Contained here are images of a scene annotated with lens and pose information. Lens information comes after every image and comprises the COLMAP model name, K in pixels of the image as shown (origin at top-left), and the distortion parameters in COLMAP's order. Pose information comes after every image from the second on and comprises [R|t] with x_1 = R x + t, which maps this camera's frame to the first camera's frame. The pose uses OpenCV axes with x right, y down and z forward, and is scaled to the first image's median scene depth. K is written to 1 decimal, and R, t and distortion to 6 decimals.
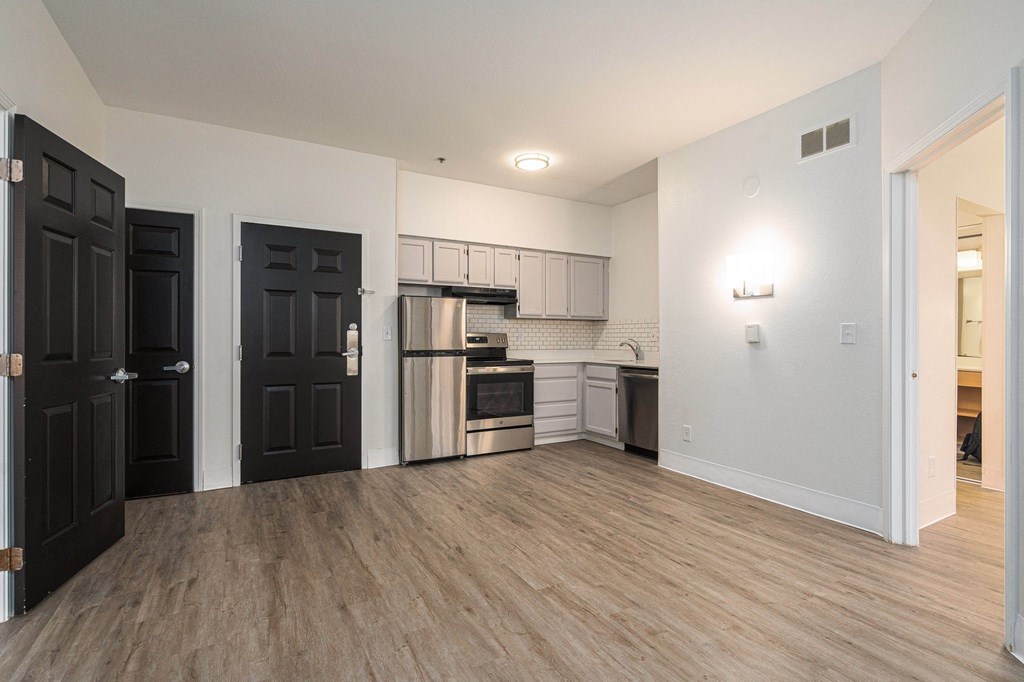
lens RADIAL K [[475.5, 0, 533.3], [0, 475.5, 337.6], [0, 0, 1]] dist [-0.006996, 0.002518]
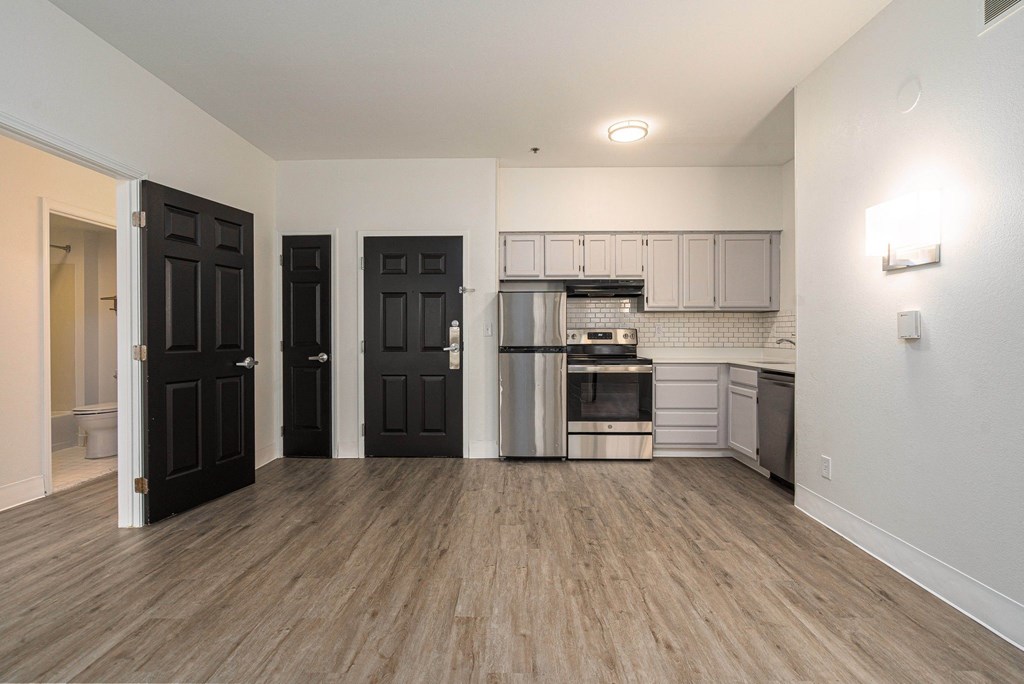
lens RADIAL K [[475.5, 0, 517.0], [0, 475.5, 338.3], [0, 0, 1]] dist [-0.006996, 0.002518]
pose [[0.856758, 0.001749, -0.515716, 0.330139], [0.002828, 0.999963, 0.008090, 0.002172], [0.515711, -0.008390, 0.856722, 0.176806]]
